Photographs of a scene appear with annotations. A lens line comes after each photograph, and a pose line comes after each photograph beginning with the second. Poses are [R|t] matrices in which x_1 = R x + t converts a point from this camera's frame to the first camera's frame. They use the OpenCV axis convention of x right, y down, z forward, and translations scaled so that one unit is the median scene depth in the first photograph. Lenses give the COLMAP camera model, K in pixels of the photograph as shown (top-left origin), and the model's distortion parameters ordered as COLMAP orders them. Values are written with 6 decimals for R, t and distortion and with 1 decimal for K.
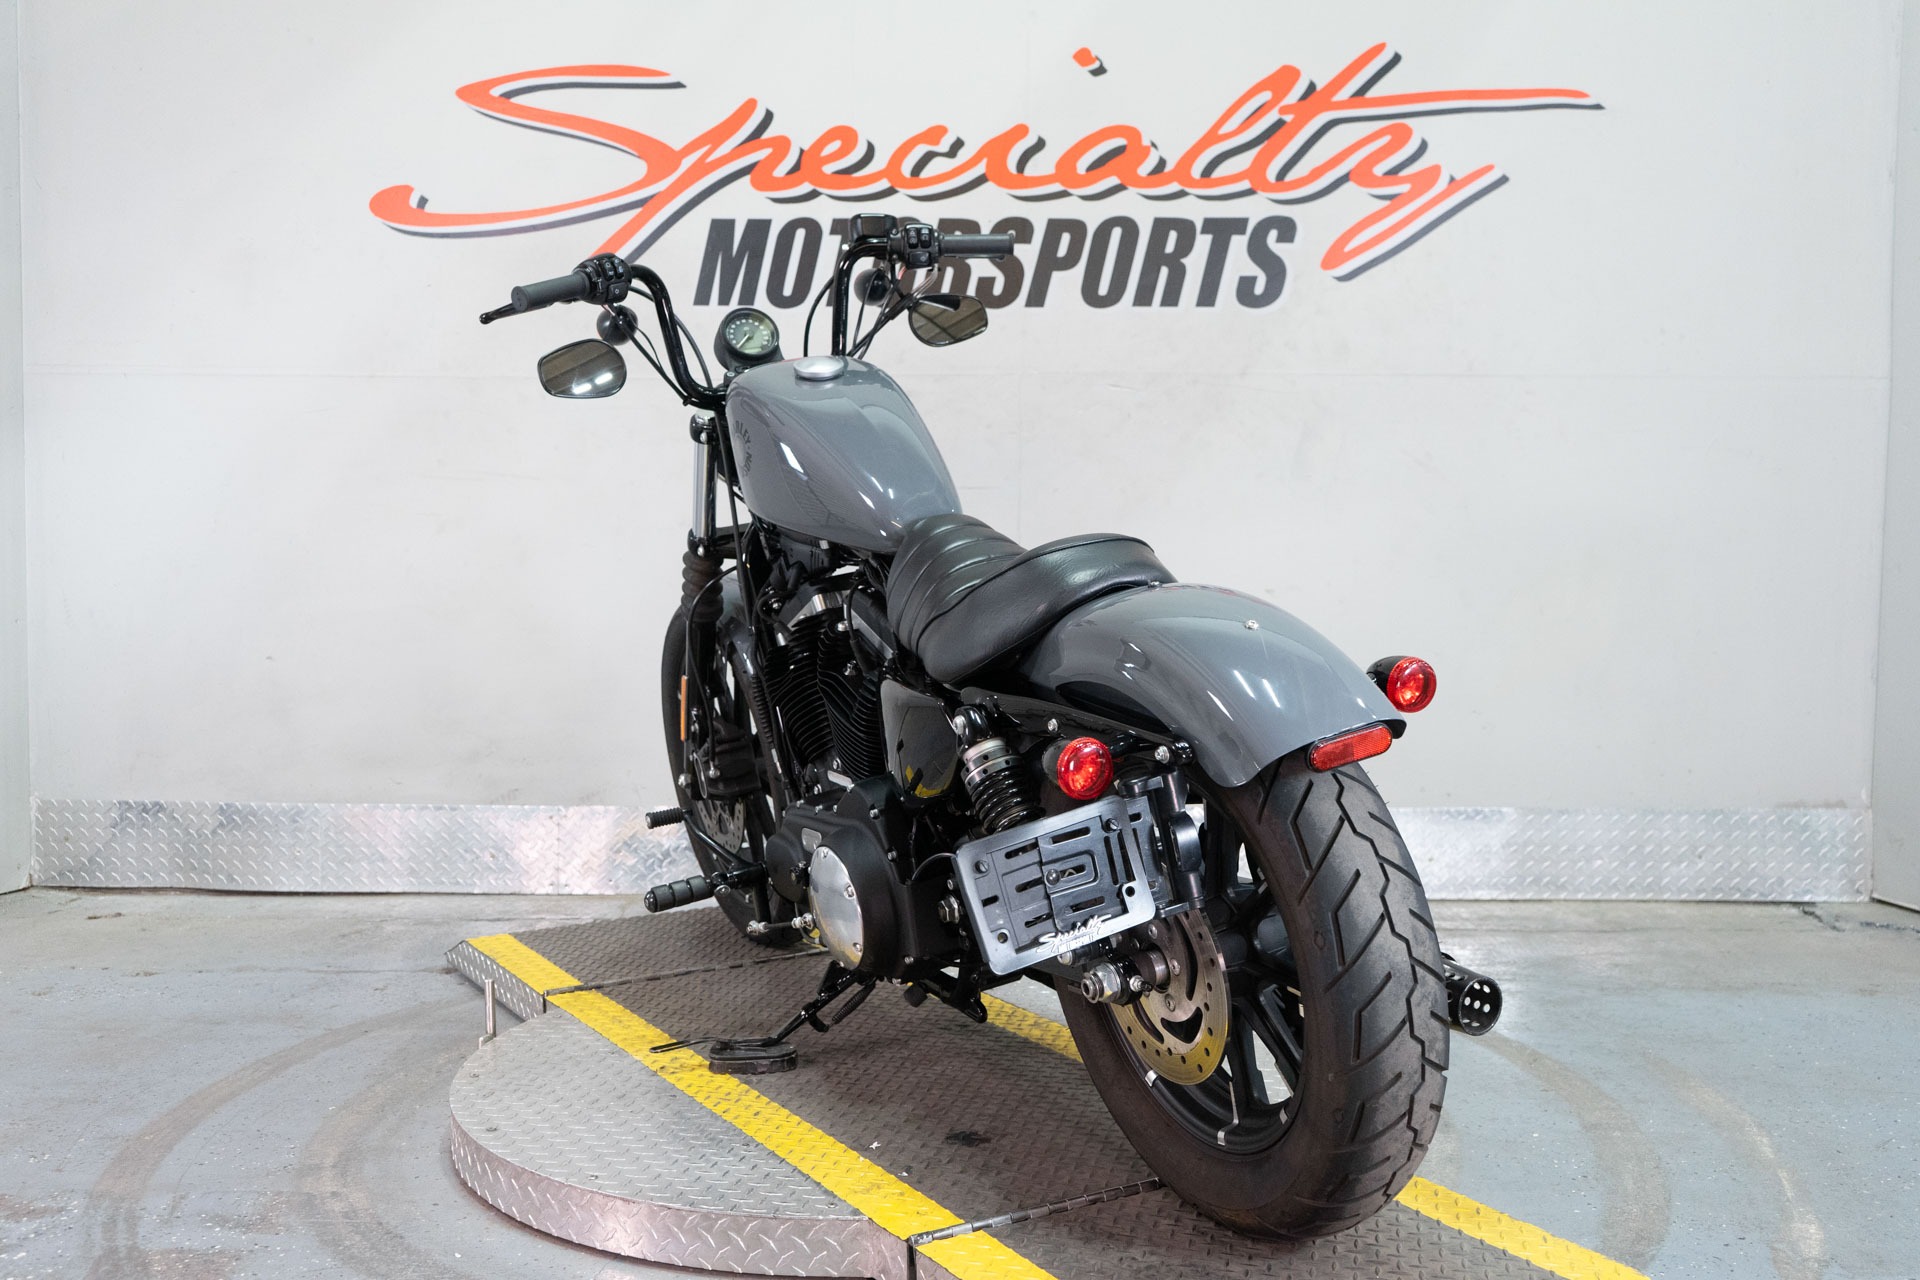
lens RADIAL K [[1868.6, 0, 961.5], [0, 1868.6, 637.7], [0, 0, 1]] dist [0.012198, 0.002482]
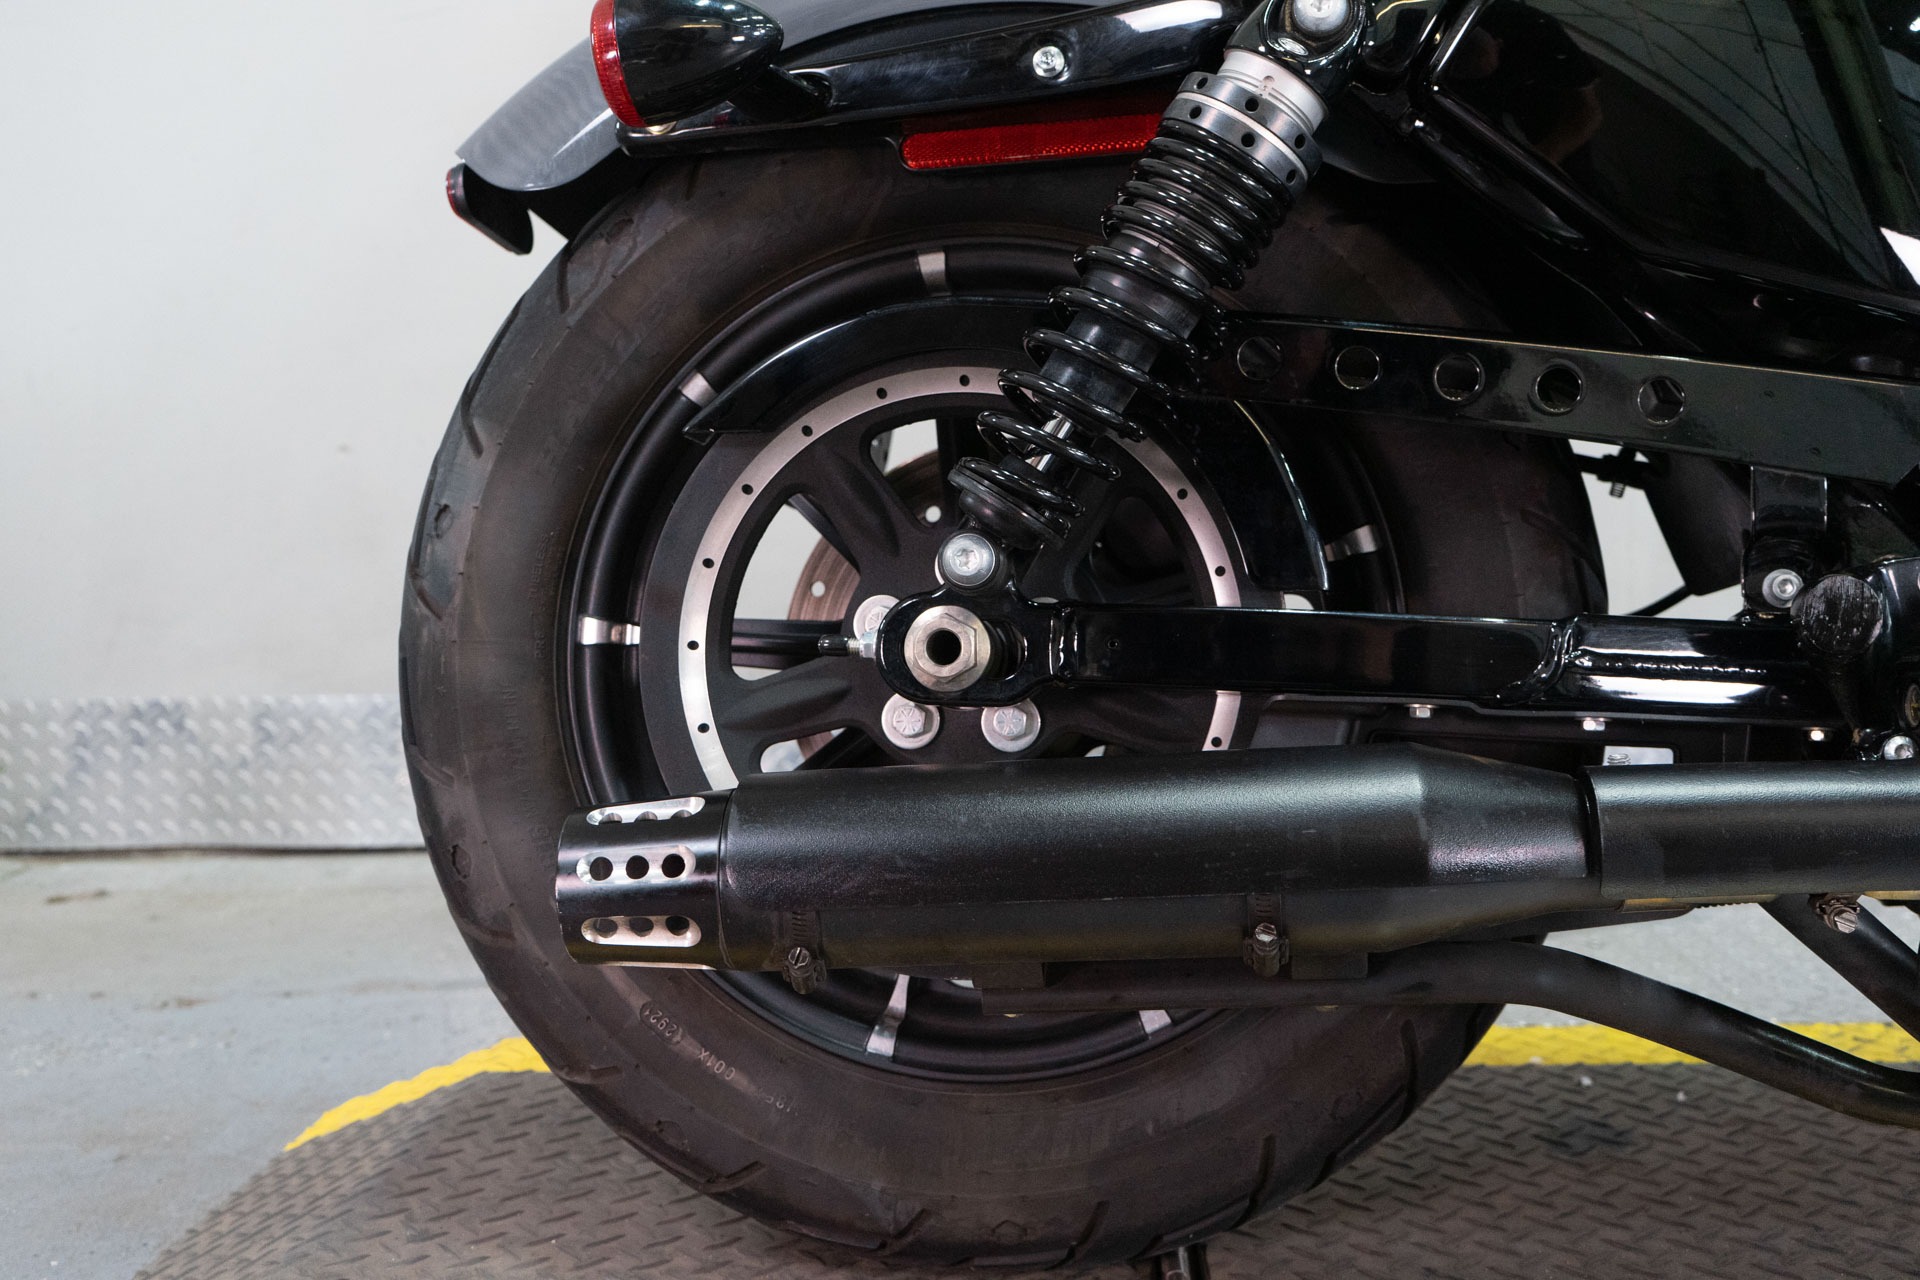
lens RADIAL K [[1870.8, 0, 960.6], [0, 1870.8, 636.5], [0, 0, 1]] dist [0.021938, -0.024338]
pose [[0.998719, -0.026894, 0.042867, -0.213930], [0.026151, 0.999499, 0.017812, 0.067180], [-0.043324, -0.016668, 0.998922, 0.425383]]
